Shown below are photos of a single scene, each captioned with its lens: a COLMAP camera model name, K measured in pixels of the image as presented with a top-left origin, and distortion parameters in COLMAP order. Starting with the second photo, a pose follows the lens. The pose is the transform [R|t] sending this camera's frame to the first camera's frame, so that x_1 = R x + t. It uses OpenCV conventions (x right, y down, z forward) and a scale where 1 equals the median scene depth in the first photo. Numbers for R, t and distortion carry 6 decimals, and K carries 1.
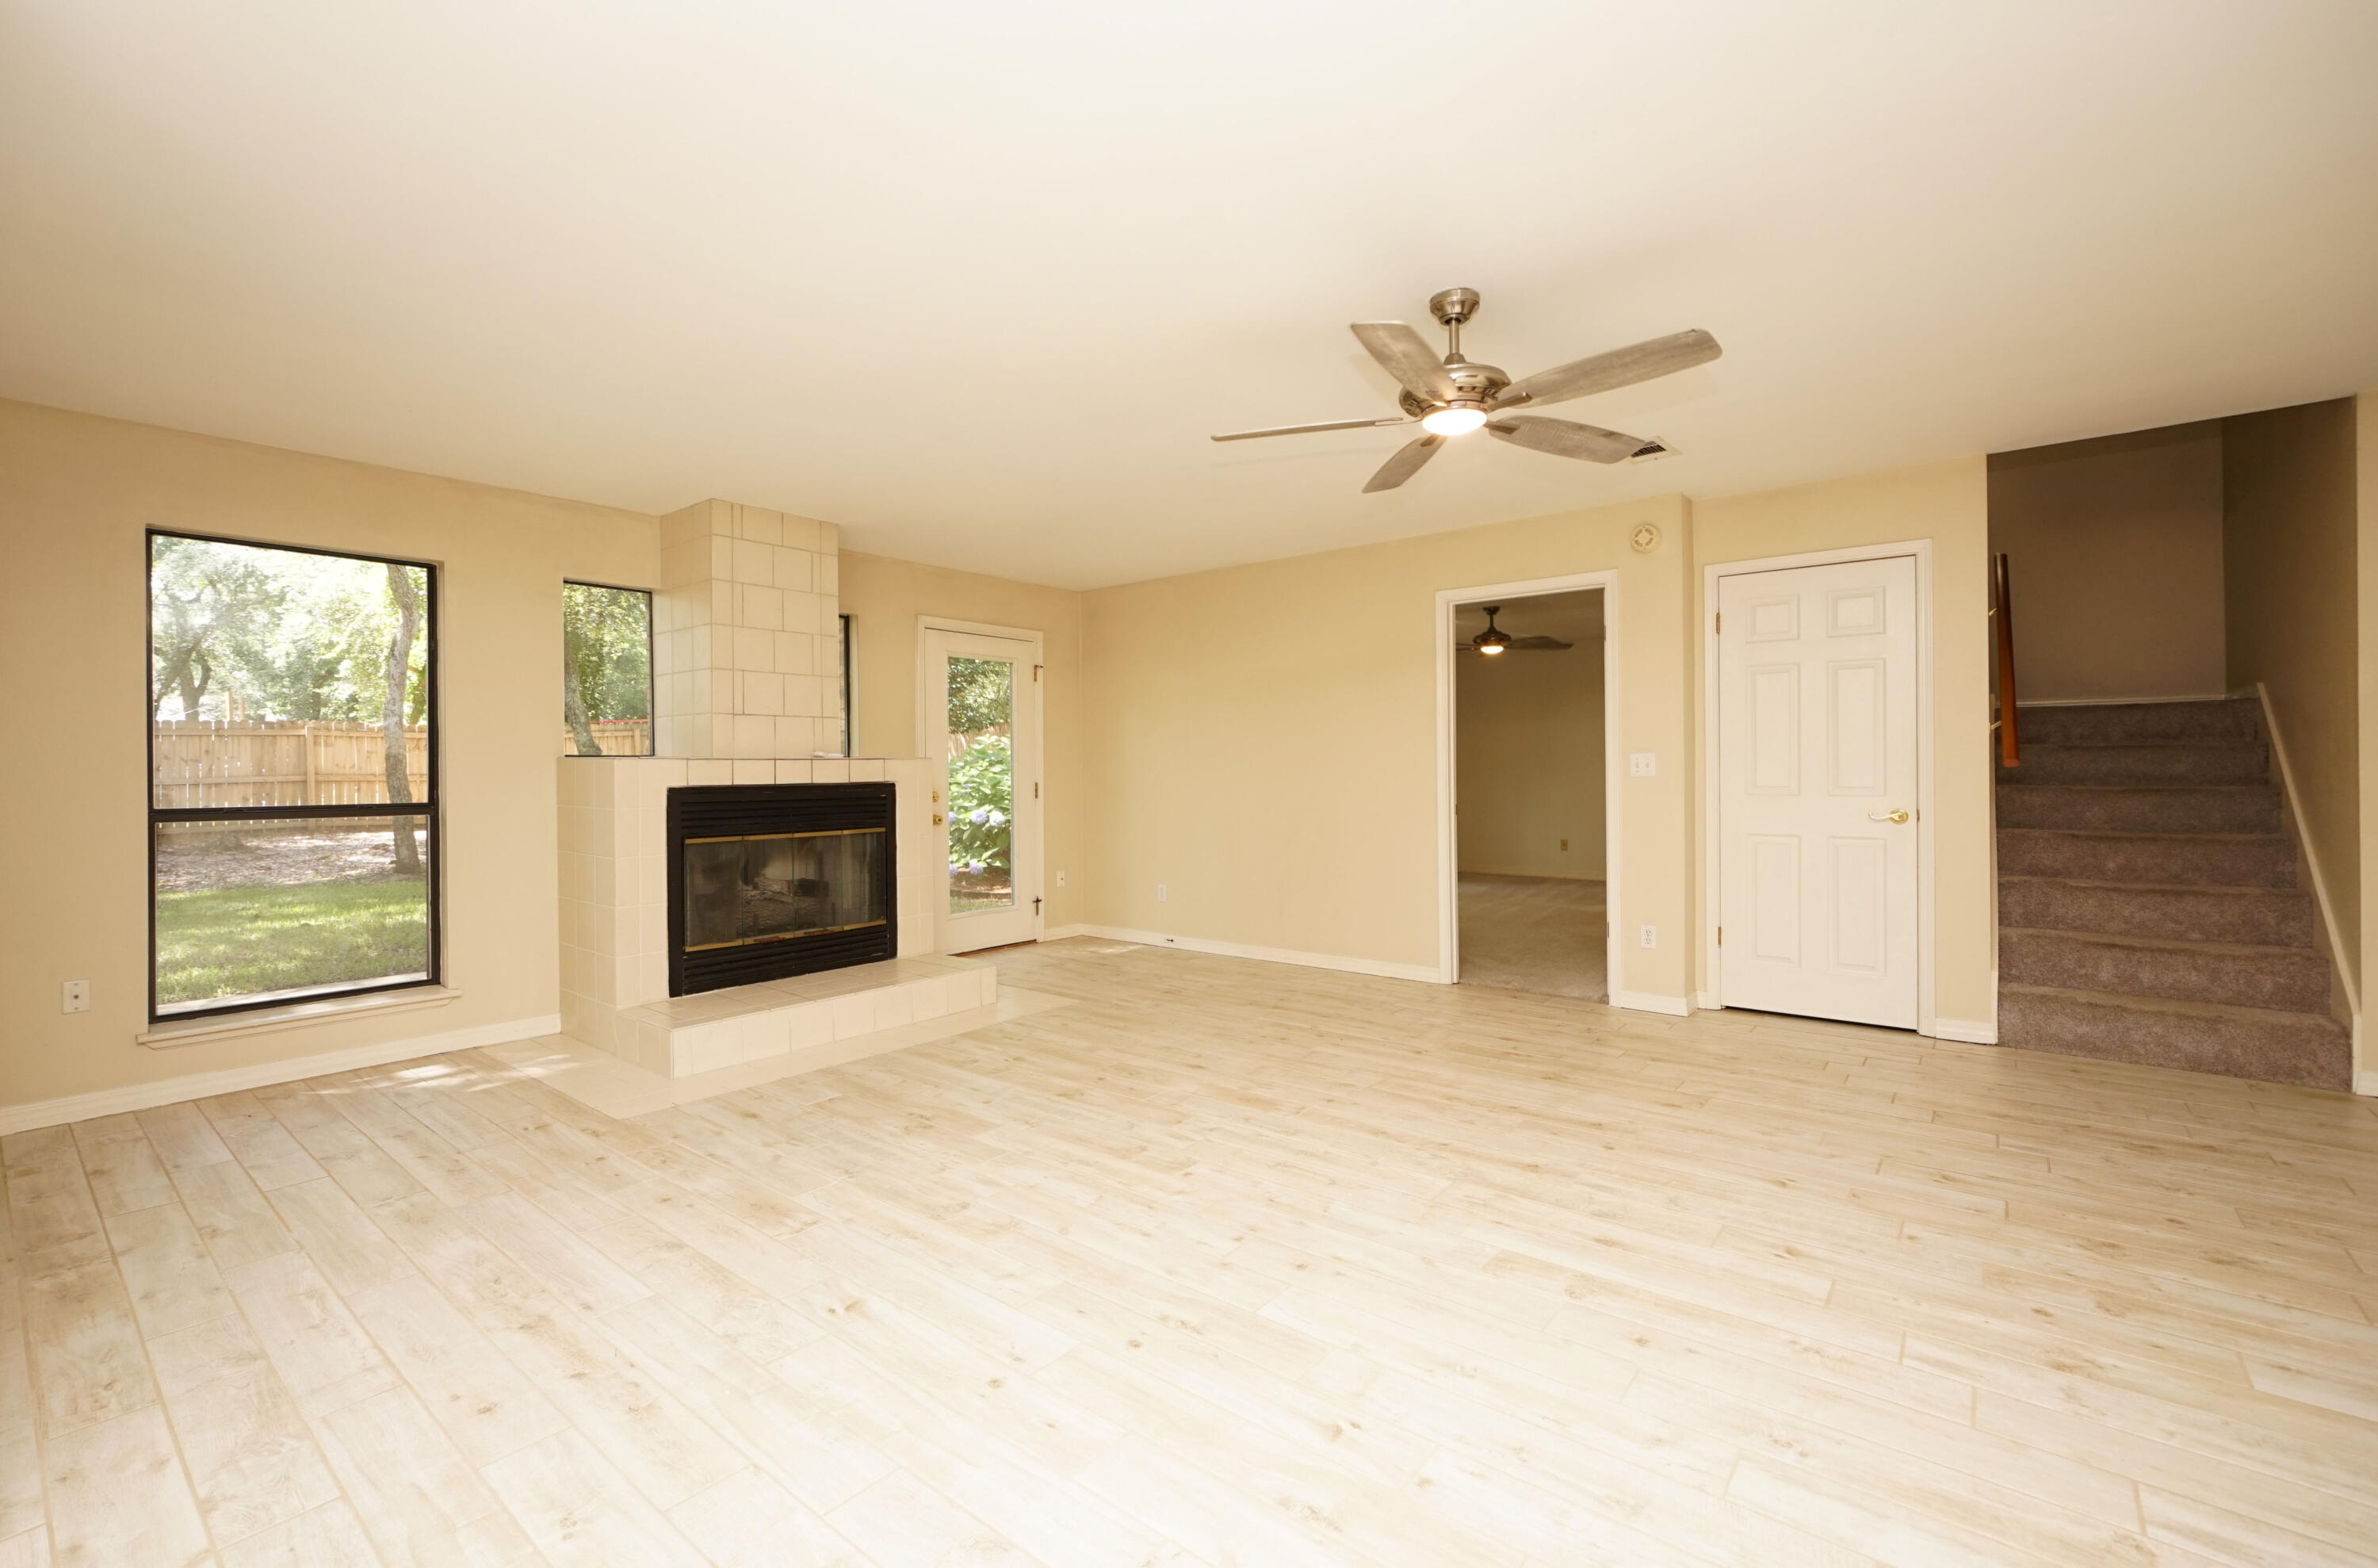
lens RADIAL K [[1010.3, 0, 1189.7], [0, 1010.3, 773.7], [0, 0, 1]] dist [0.000500, 0.000034]
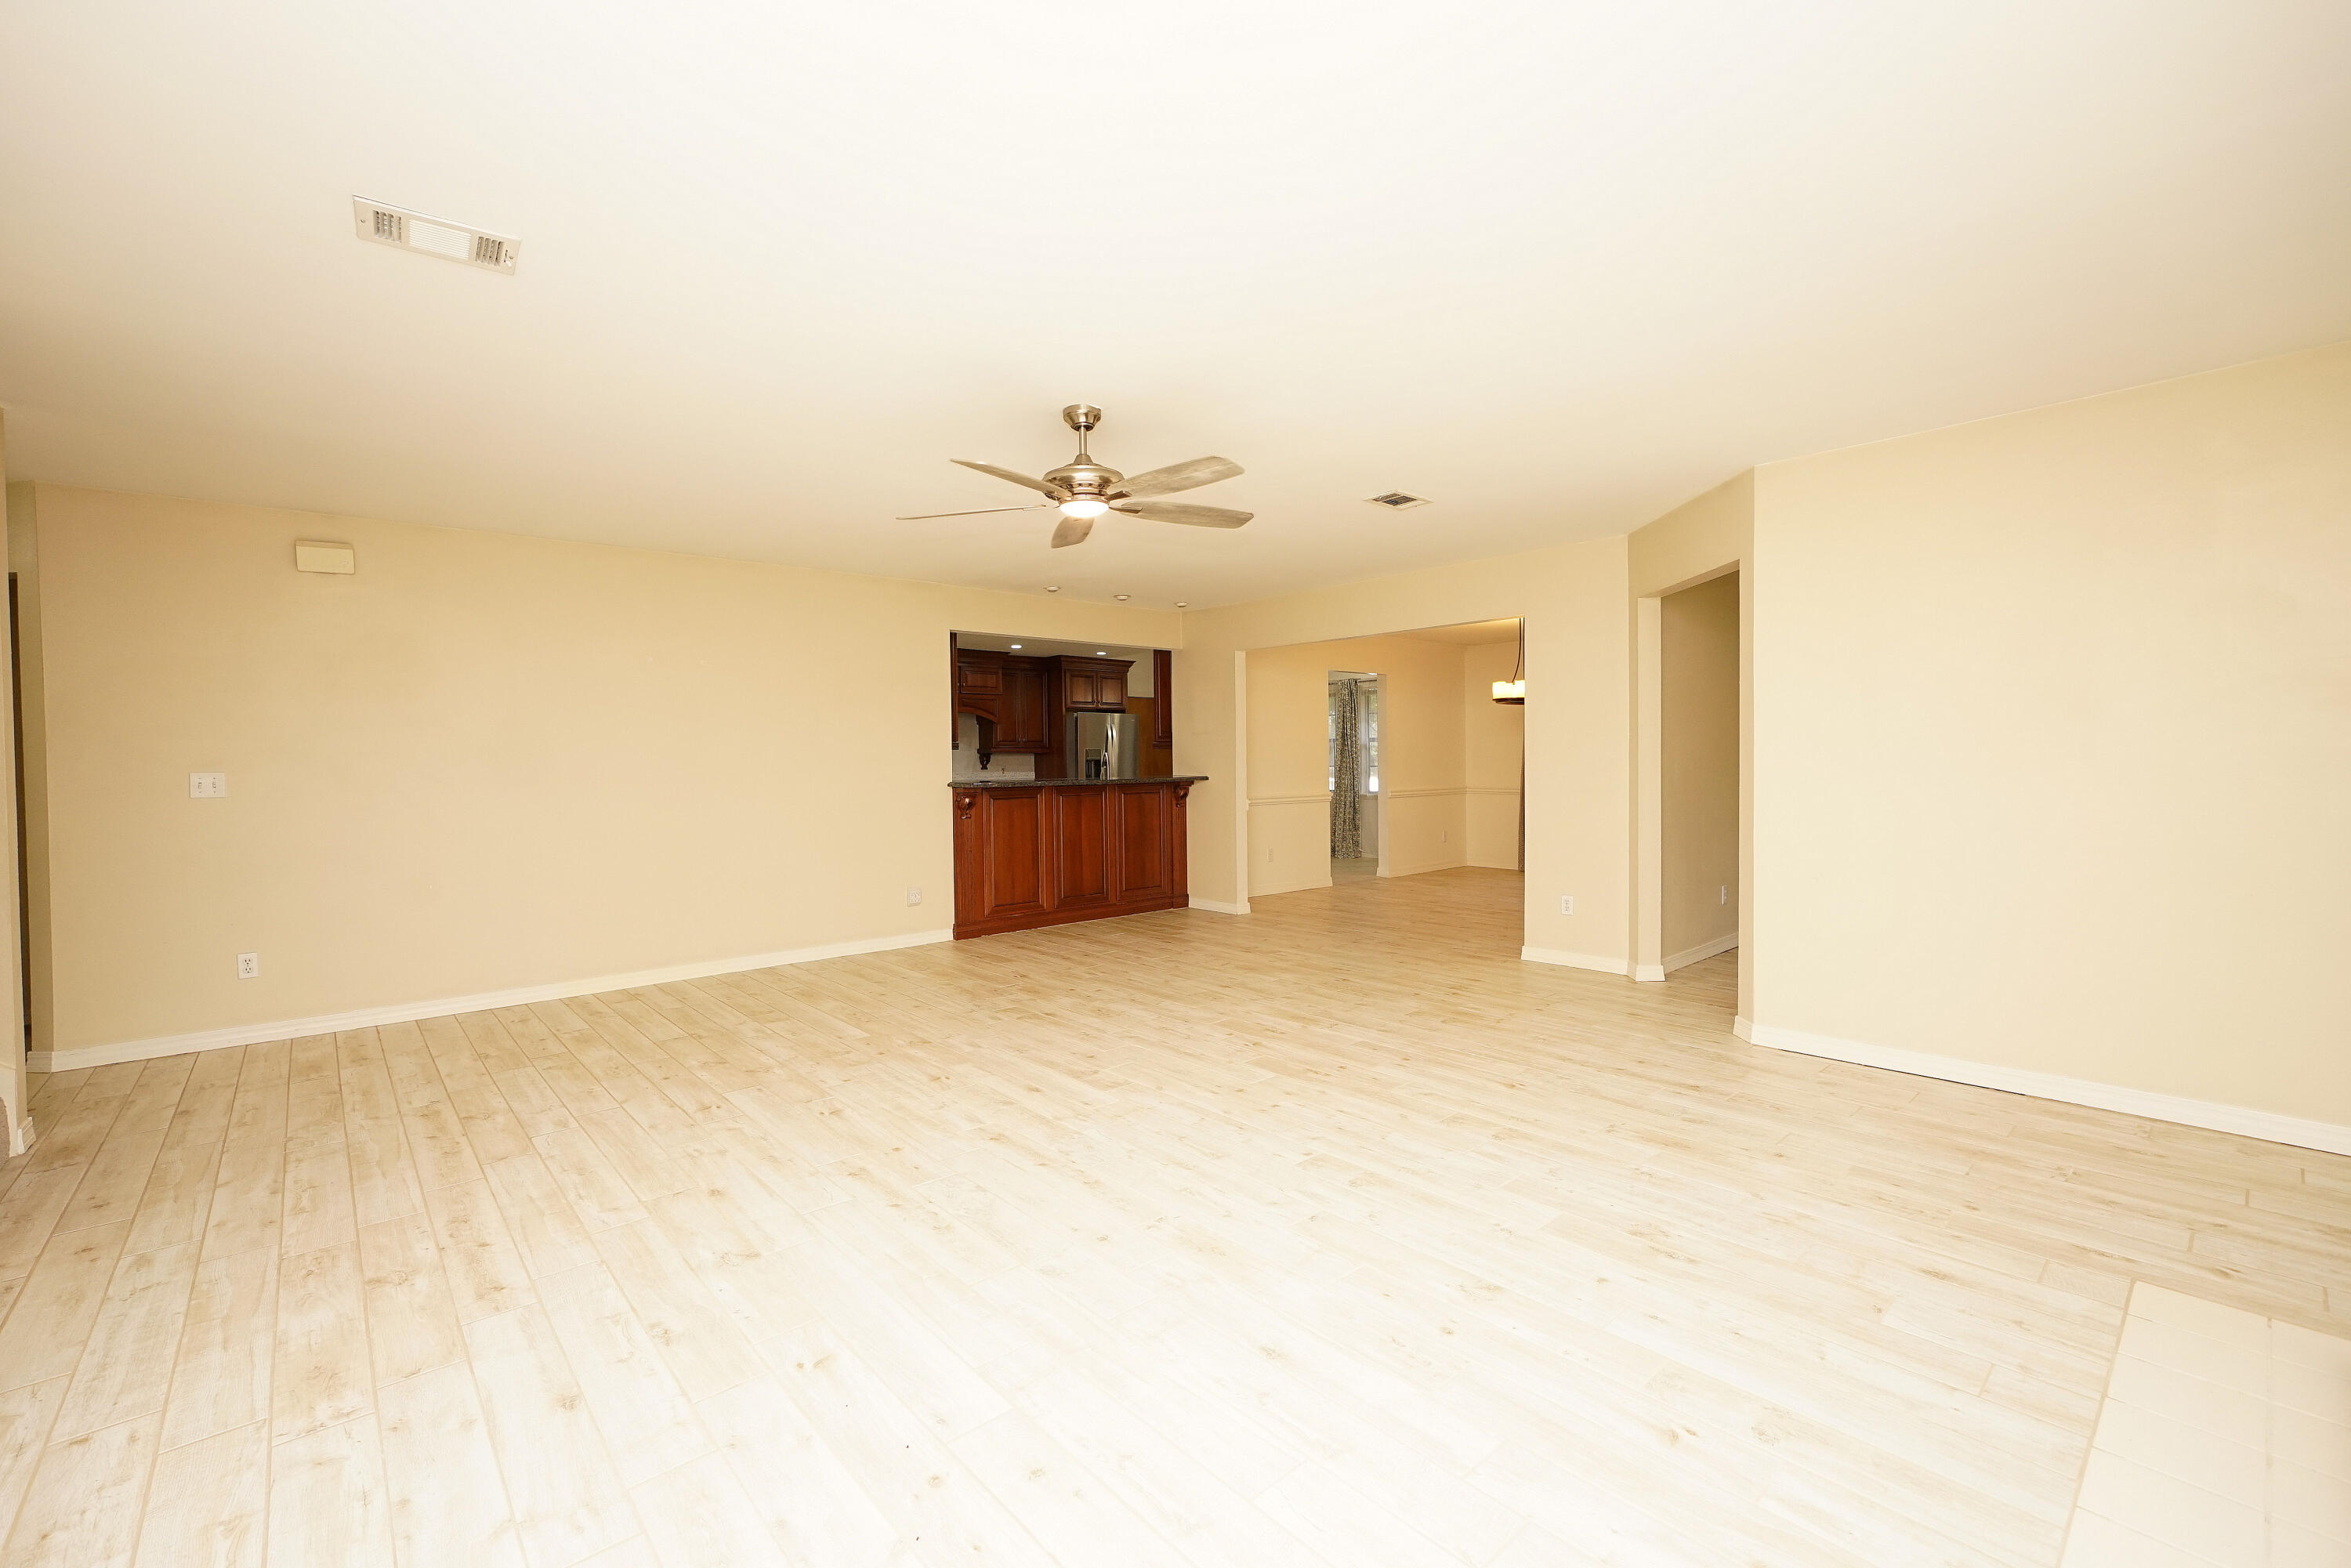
lens RADIAL K [[998.8, 0, 1185.0], [0, 998.8, 772.0], [0, 0, 1]] dist [0.000500, 0.000034]
pose [[-0.987350, 0.016407, 0.157707, -0.047134], [0.018806, 0.999729, 0.013732, -0.026453], [-0.157439, 0.016524, -0.987391, 2.028363]]
